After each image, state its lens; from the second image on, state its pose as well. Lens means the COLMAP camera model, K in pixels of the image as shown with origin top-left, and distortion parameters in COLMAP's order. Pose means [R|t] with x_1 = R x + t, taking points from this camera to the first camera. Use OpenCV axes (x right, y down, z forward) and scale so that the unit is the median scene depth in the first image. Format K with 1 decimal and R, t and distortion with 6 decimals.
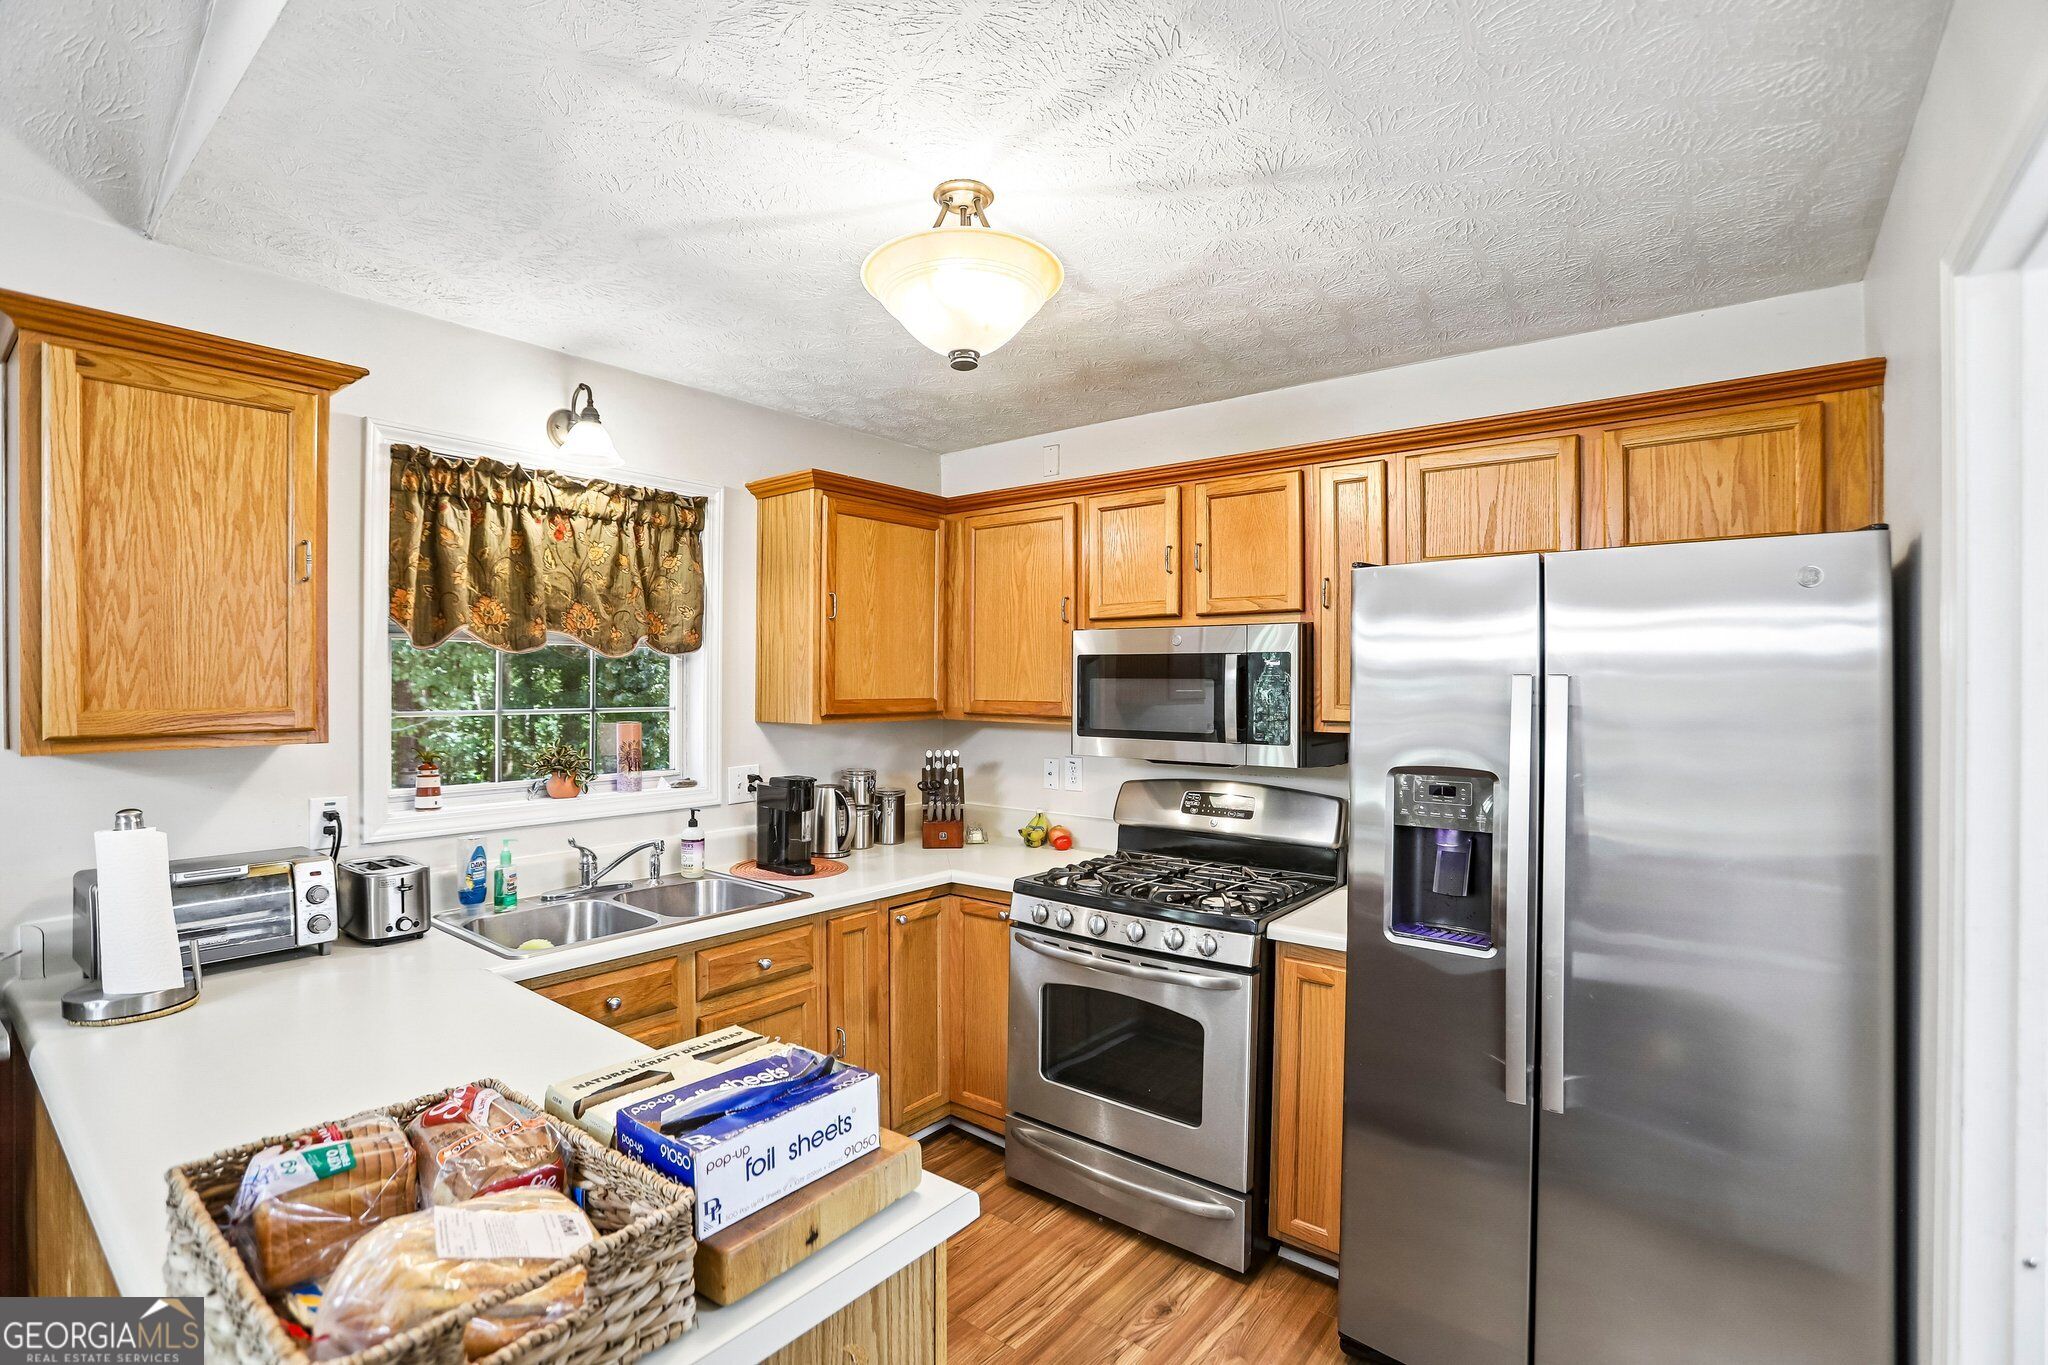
lens RADIAL K [[947.2, 0, 1030.7], [0, 947.2, 676.5], [0, 0, 1]] dist [-0.067512, 0.033486]
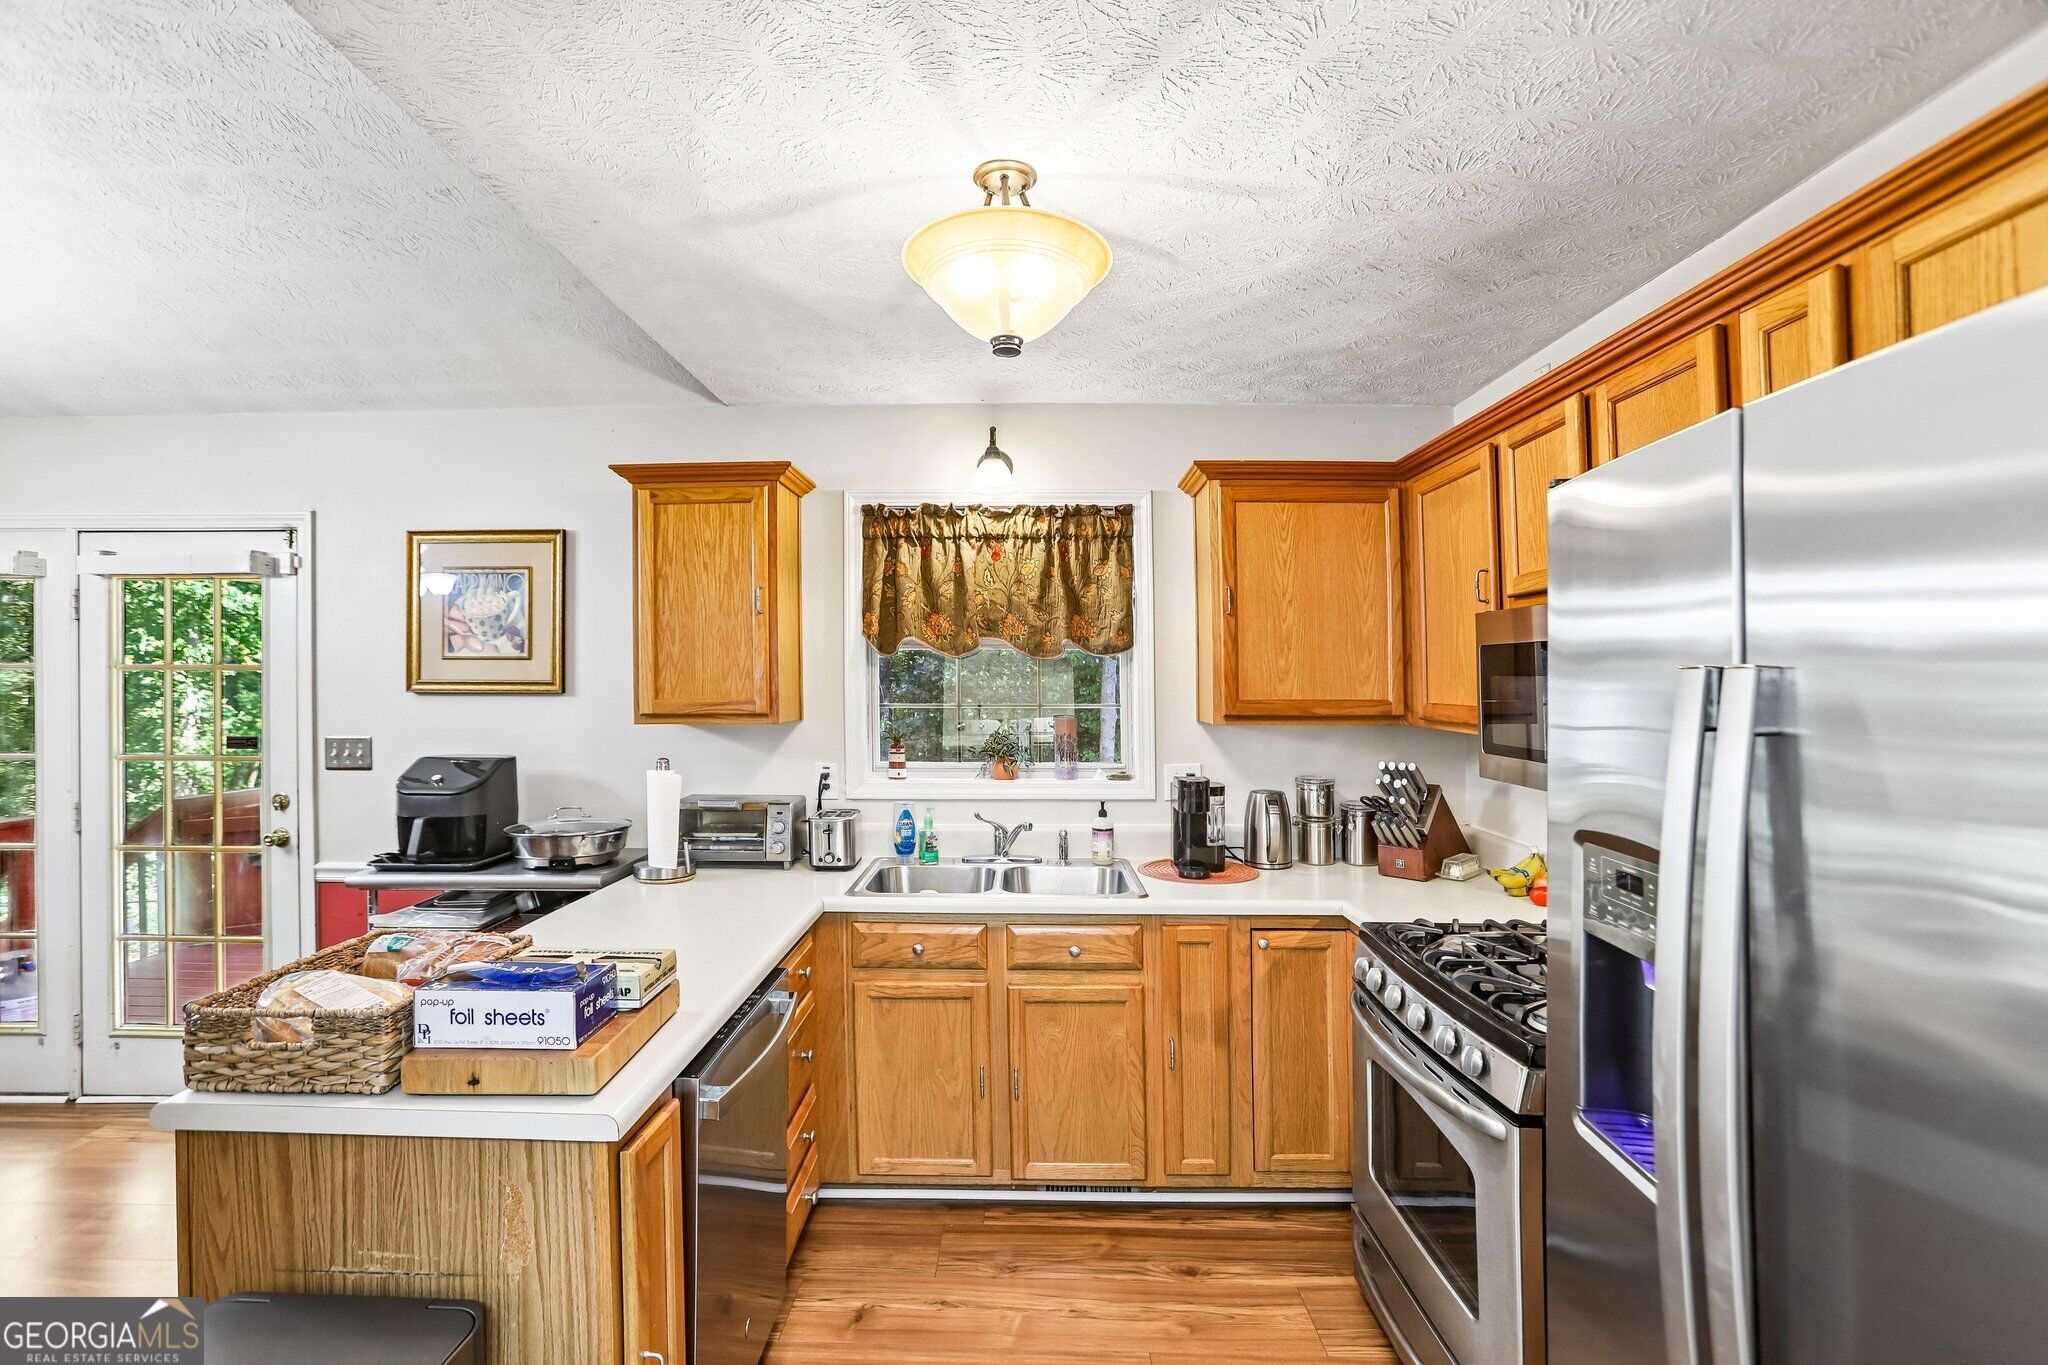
lens RADIAL K [[968.8, 0, 1024.0], [0, 968.8, 682.5], [0, 0, 1]] dist [-0.080705, 0.045177]
pose [[0.602665, 0.002025, -0.797991, 0.506423], [0.006433, 0.999952, 0.007396, -0.001232], [0.797968, -0.009591, 0.602623, 0.293085]]
